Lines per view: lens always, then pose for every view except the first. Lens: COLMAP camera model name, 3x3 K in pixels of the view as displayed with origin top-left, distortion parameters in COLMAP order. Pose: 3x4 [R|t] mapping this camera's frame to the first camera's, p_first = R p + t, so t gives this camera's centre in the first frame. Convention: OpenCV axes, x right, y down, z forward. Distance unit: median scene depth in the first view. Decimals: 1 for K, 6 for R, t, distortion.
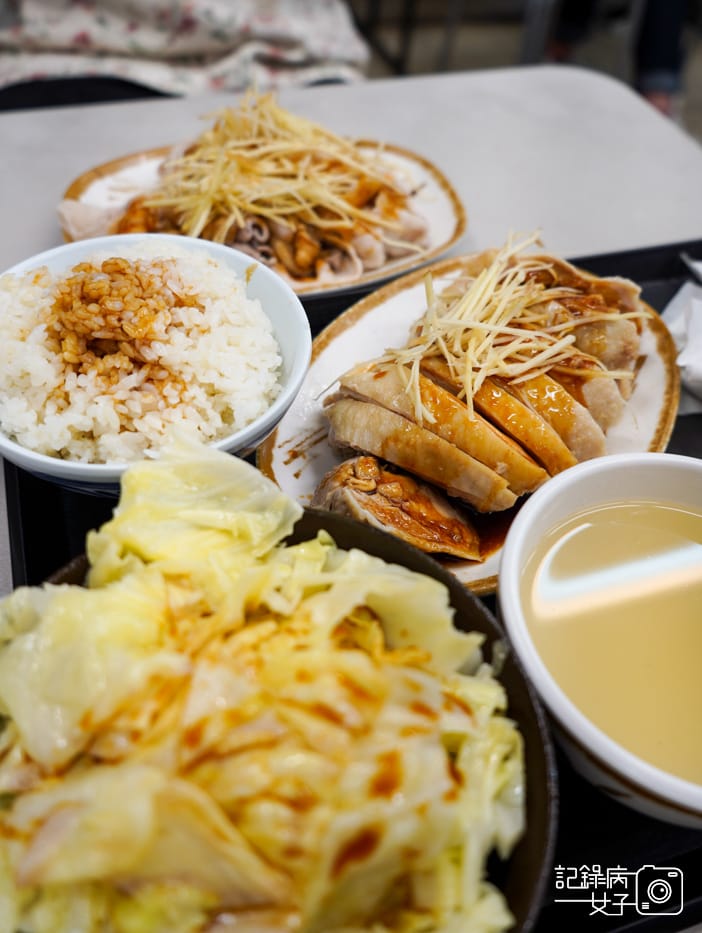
lens RADIAL K [[759.9, 0, 341.3], [0, 759.9, 470.4], [0, 0, 1]] dist [-0.027620, 0.012074]
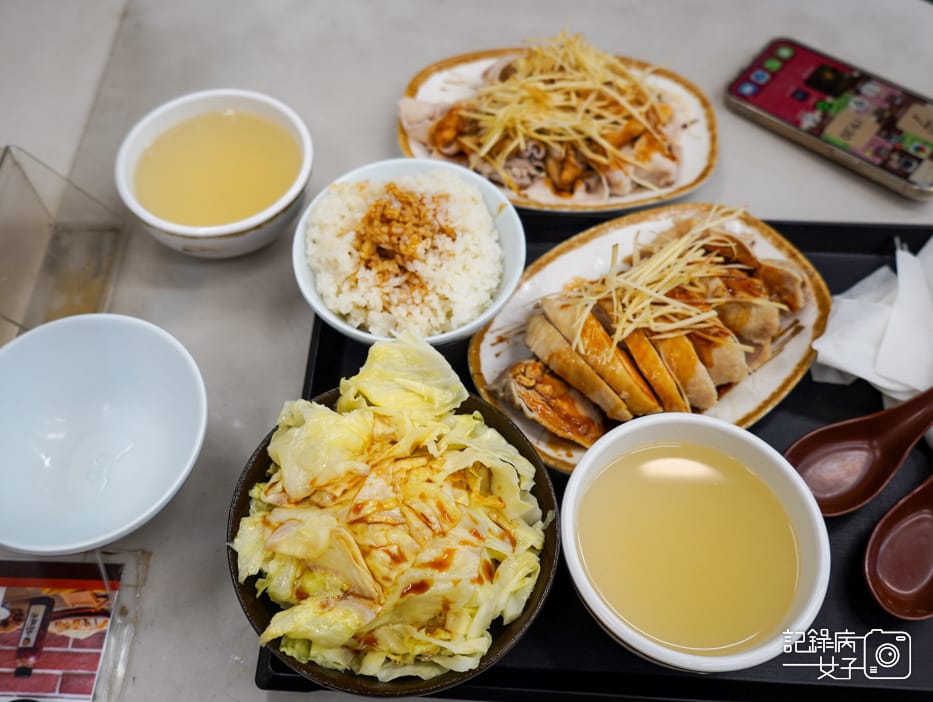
lens RADIAL K [[759.9, 0, 446.5], [0, 759.9, 344.6], [0, 0, 1]] dist [-0.027620, 0.012074]
pose [[0.929940, 0.266409, -0.253452, 0.240739], [-0.229459, 0.959032, 0.166152, -0.260495], [0.287333, -0.096355, 0.952972, -0.459762]]
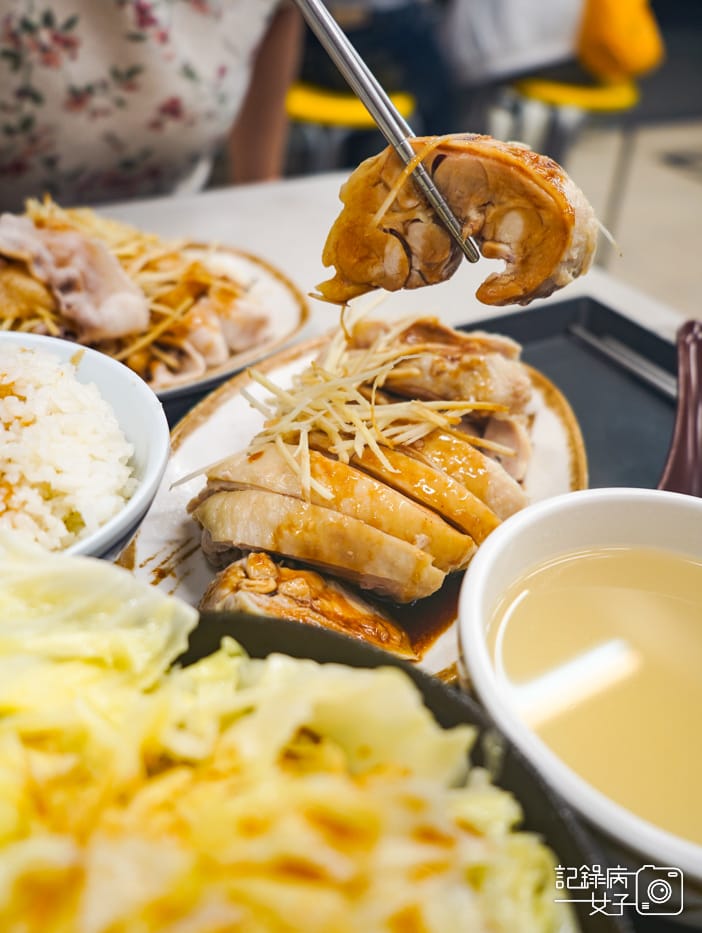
lens RADIAL K [[819.2, 0, 338.0], [0, 819.2, 482.9], [0, 0, 1]] dist [-0.022667, -0.012045]
pose [[0.968702, -0.134771, 0.208454, -0.055485], [0.171149, 0.970877, -0.167647, 0.070697], [-0.179790, 0.198077, 0.963557, 0.147054]]
